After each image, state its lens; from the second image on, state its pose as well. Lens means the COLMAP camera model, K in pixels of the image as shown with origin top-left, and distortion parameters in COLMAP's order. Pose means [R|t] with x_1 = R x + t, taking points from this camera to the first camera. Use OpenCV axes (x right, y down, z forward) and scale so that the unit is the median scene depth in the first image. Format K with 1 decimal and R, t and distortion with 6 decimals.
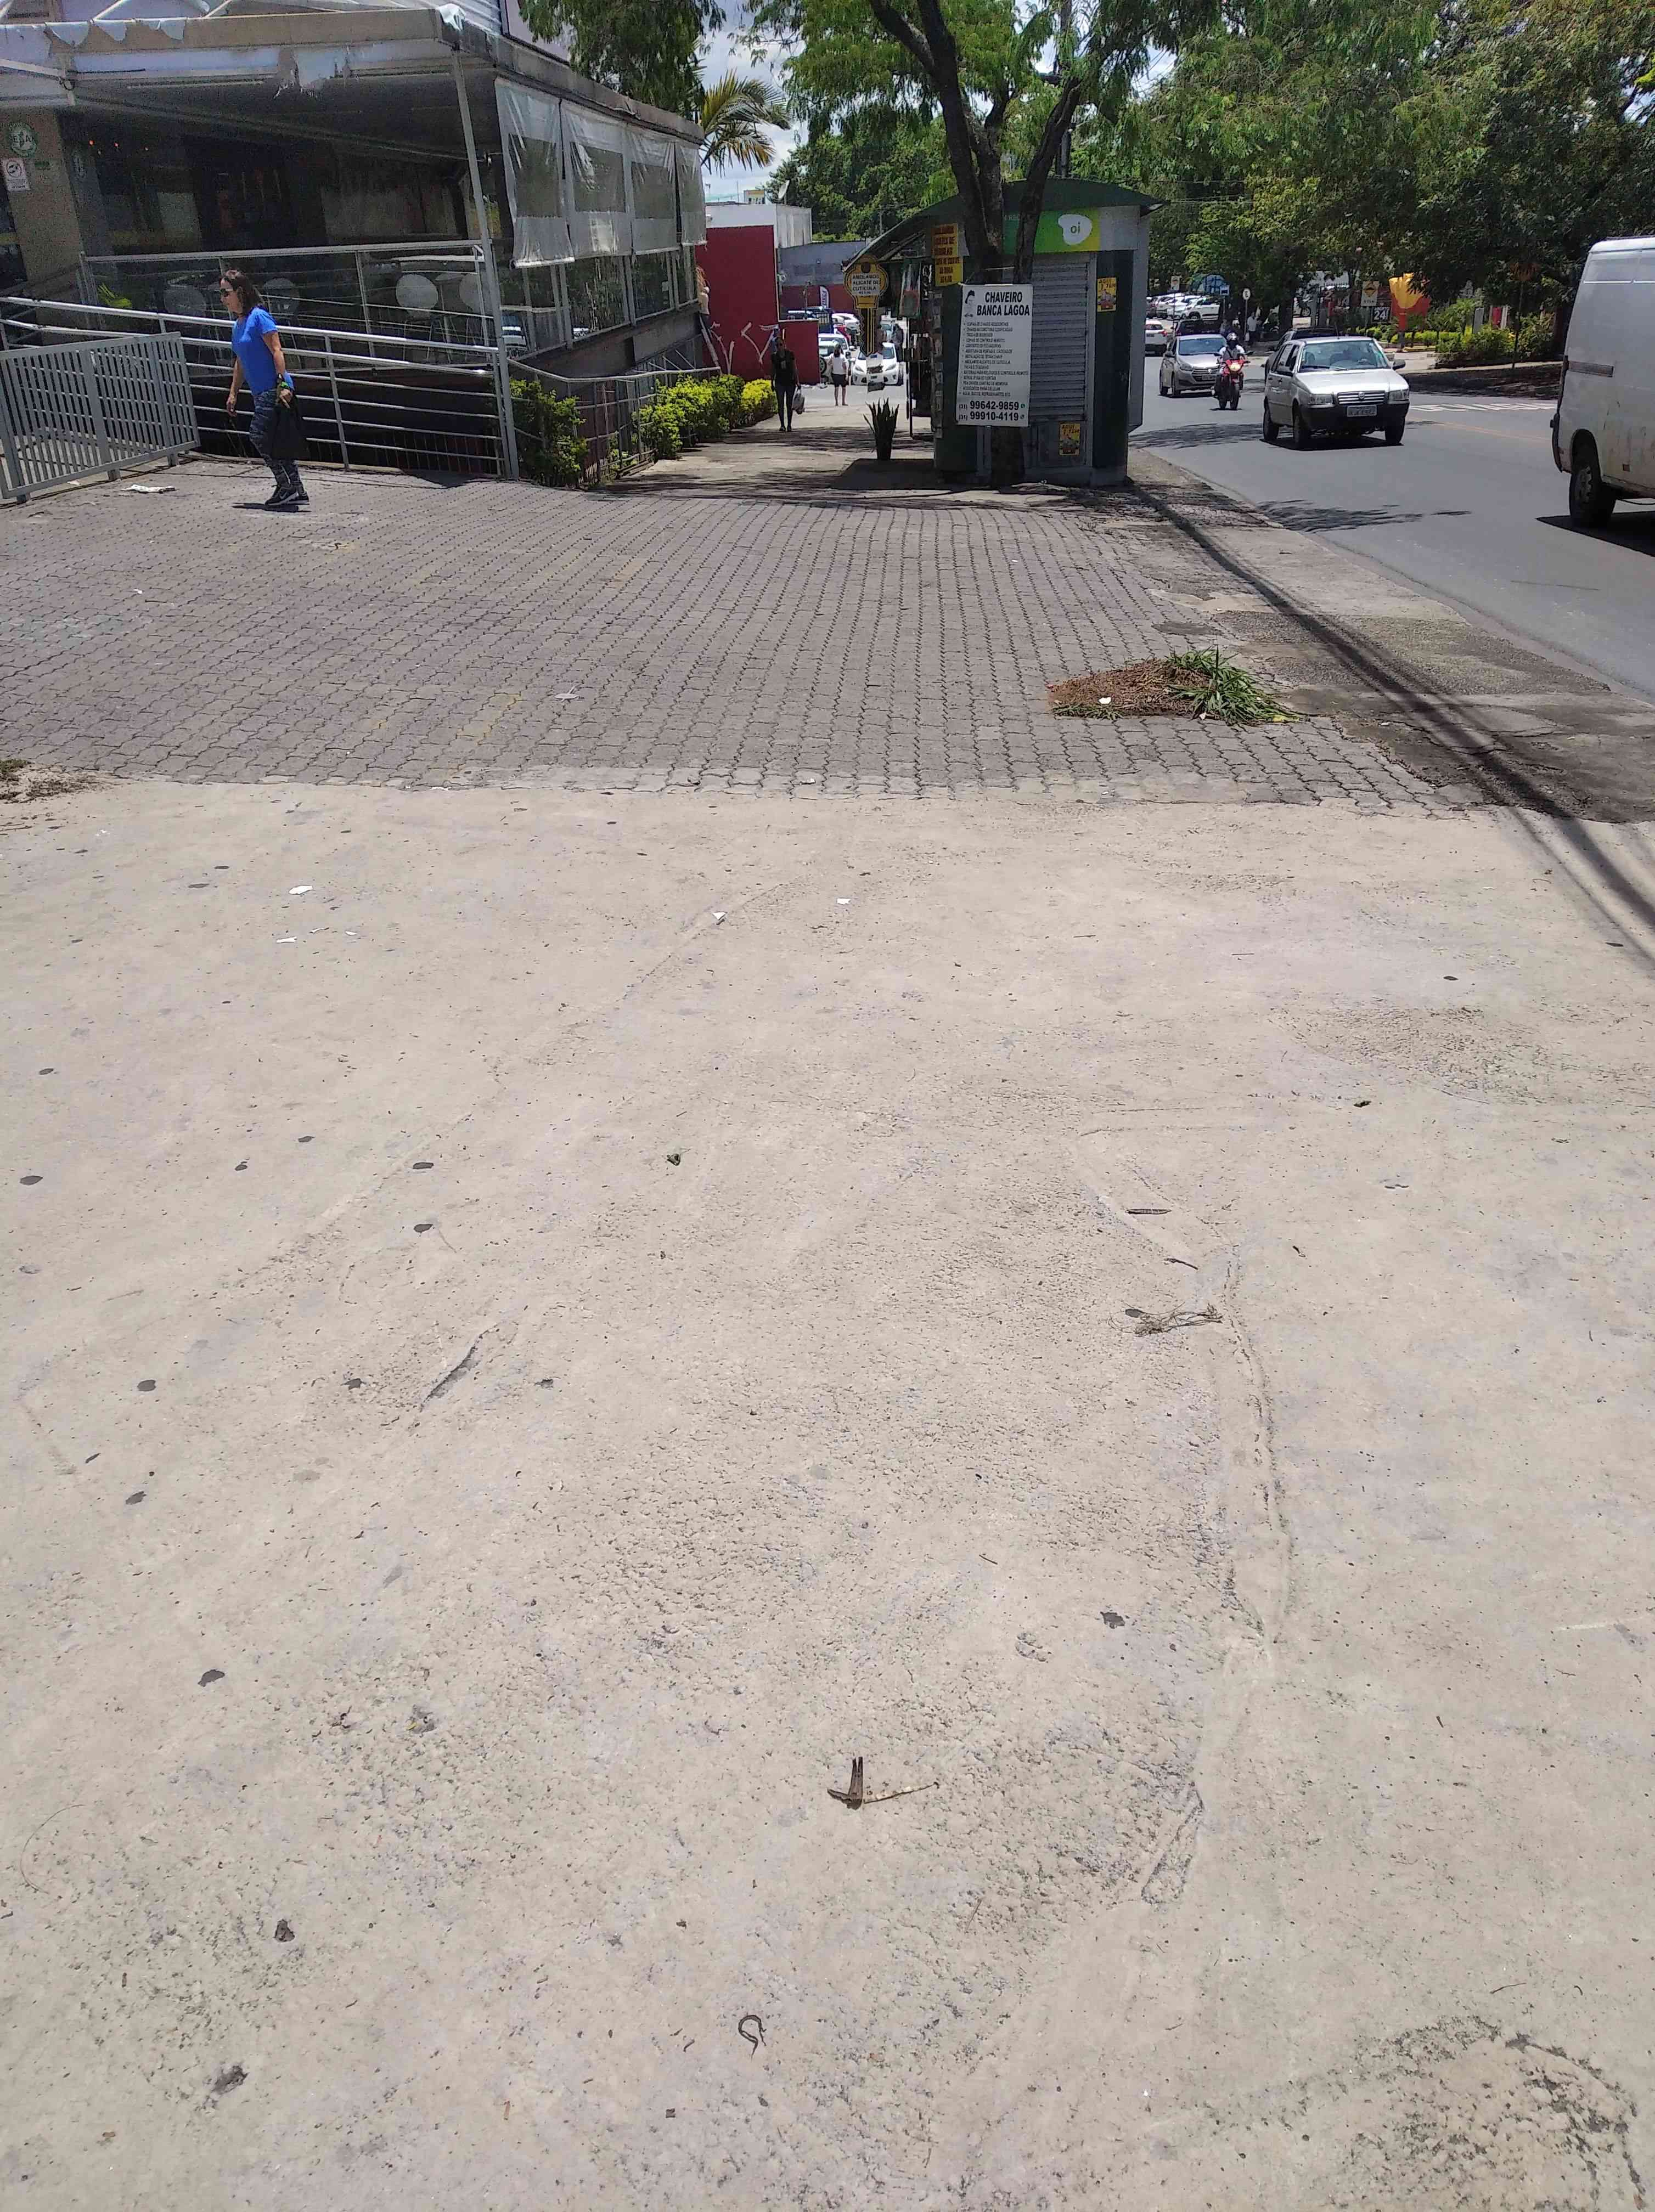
lens RADIAL K [[1749.9, 0, 827.5], [0, 1749.9, 1106.0], [0, 0, 1]] dist [-0.029348, 0.045070]
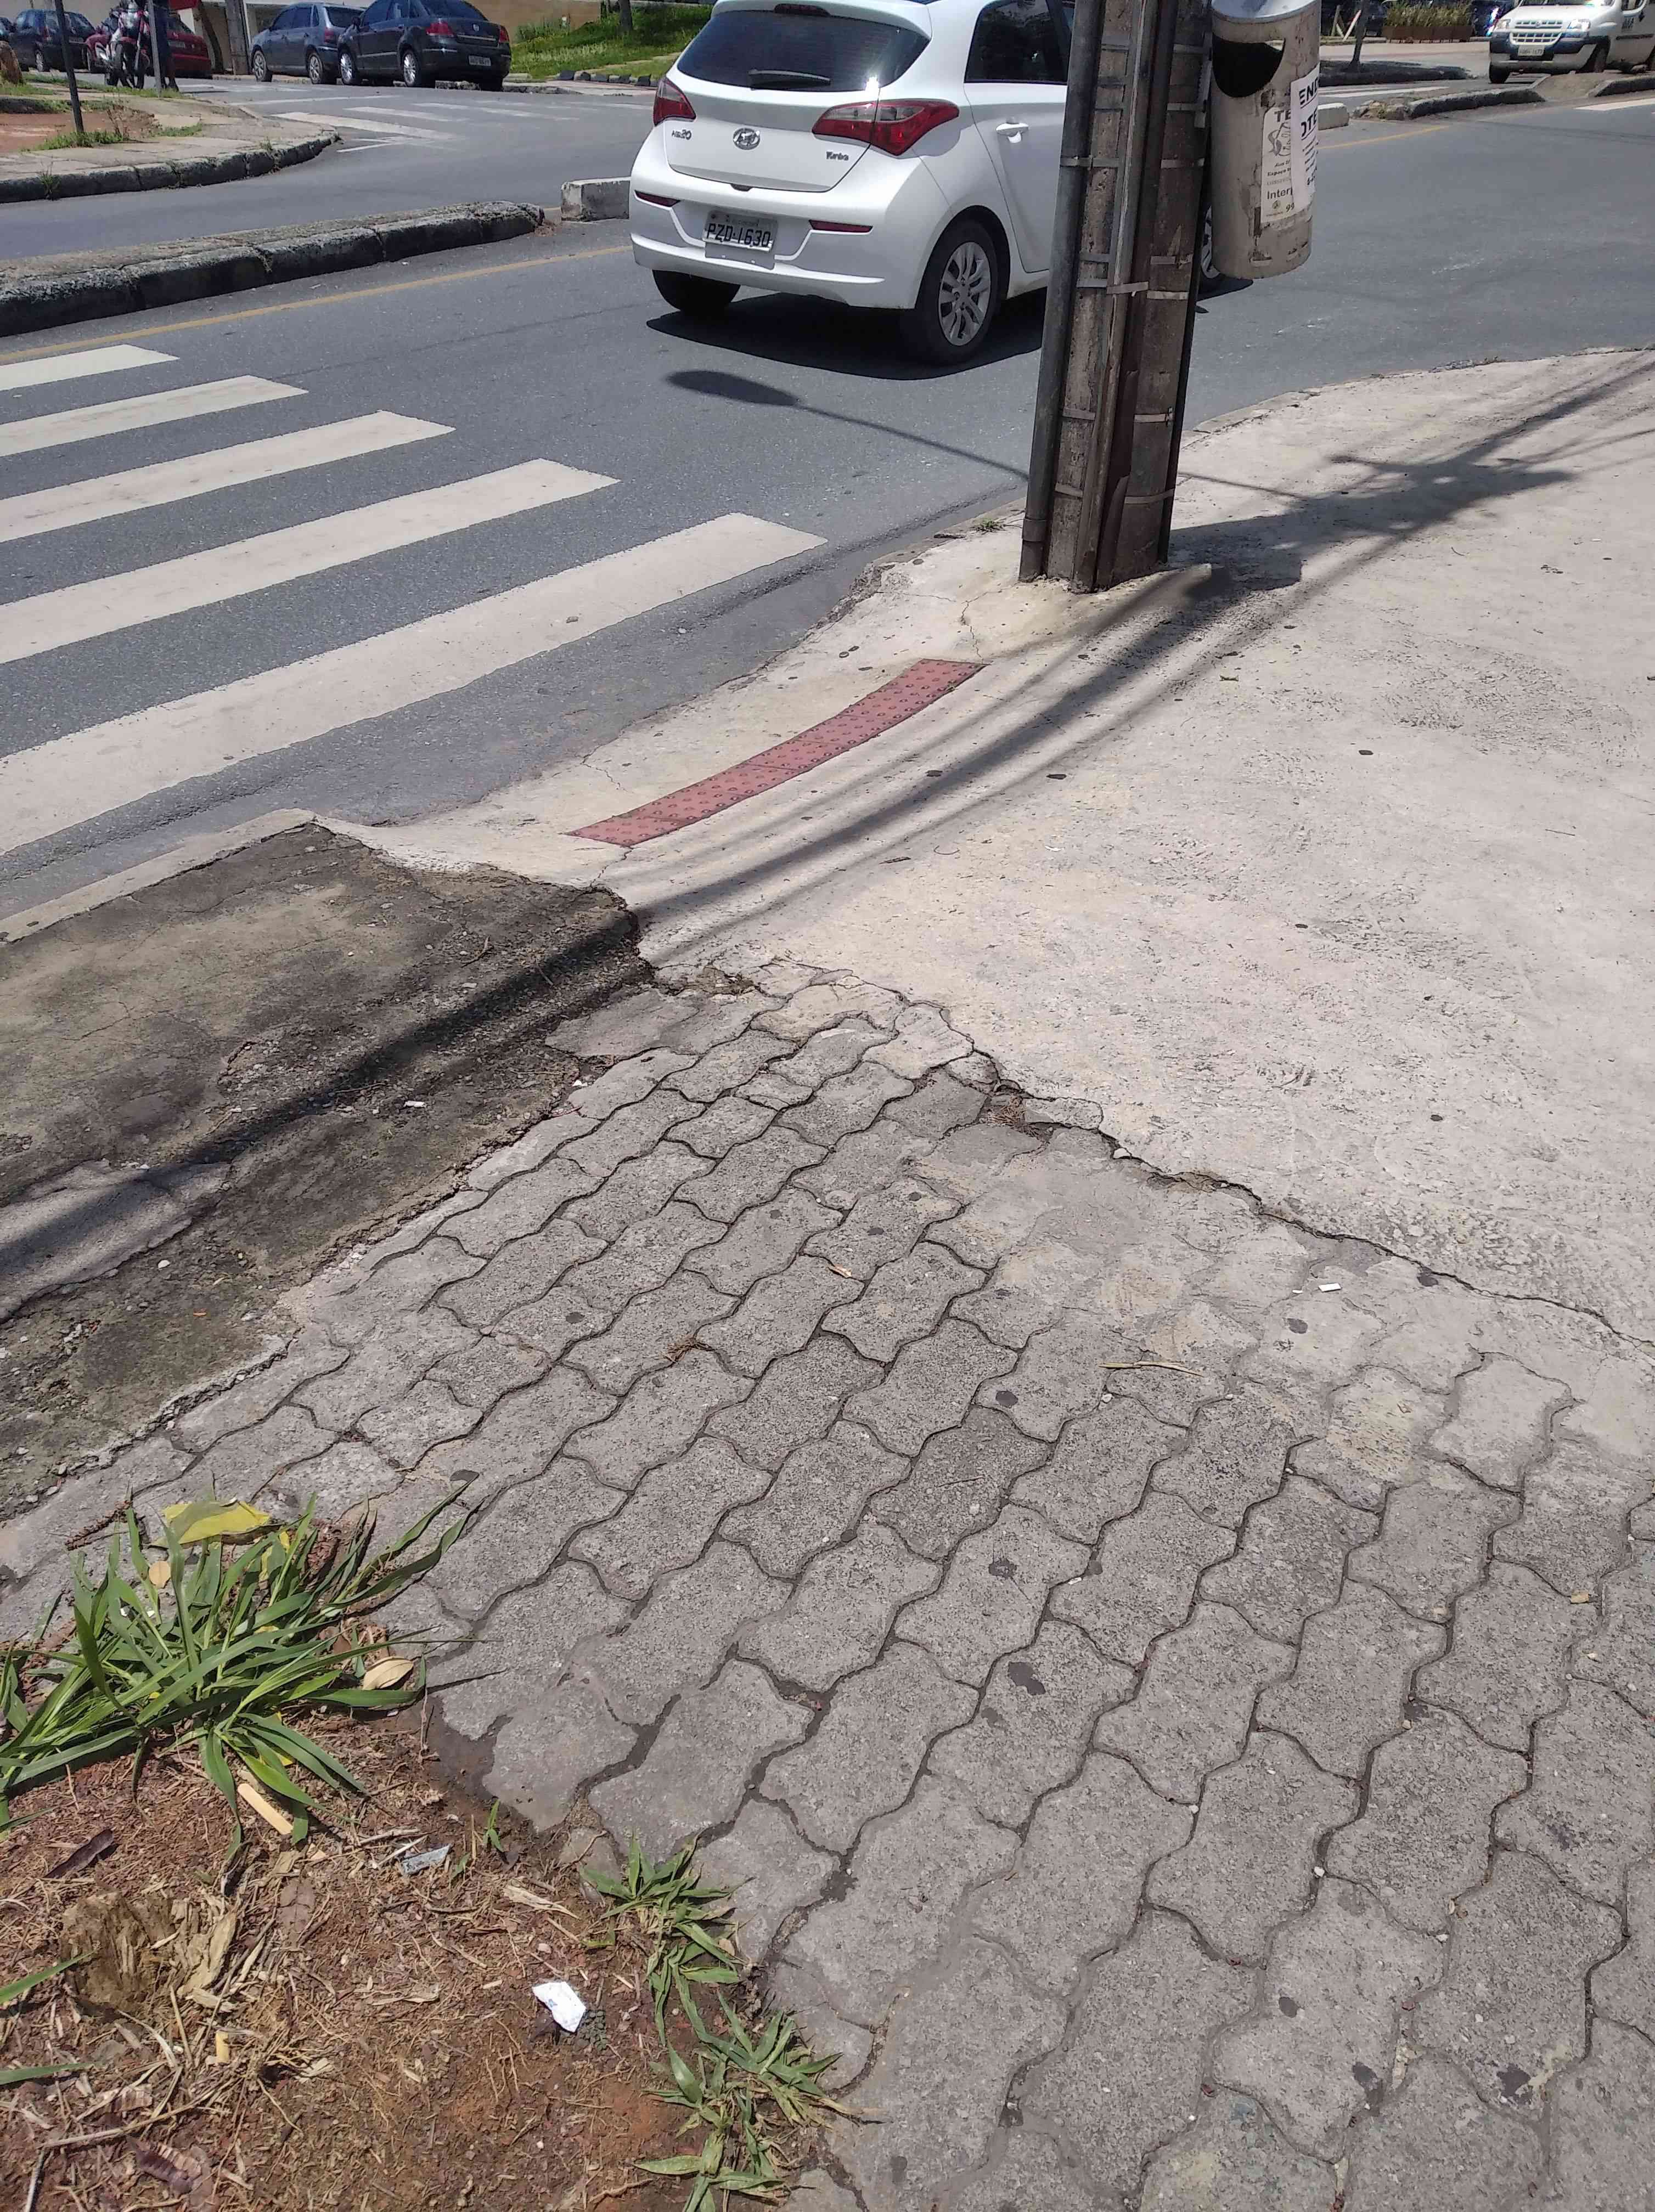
lens RADIAL K [[1749.9, 0, 827.5], [0, 1749.9, 1106.0], [0, 0, 1]] dist [-0.029348, 0.045070]
pose [[-0.841757, -0.255690, 0.475466, 0.087007], [0.248339, 0.598613, 0.761571, -0.533321], [-0.479346, 0.759135, -0.440389, 1.241304]]
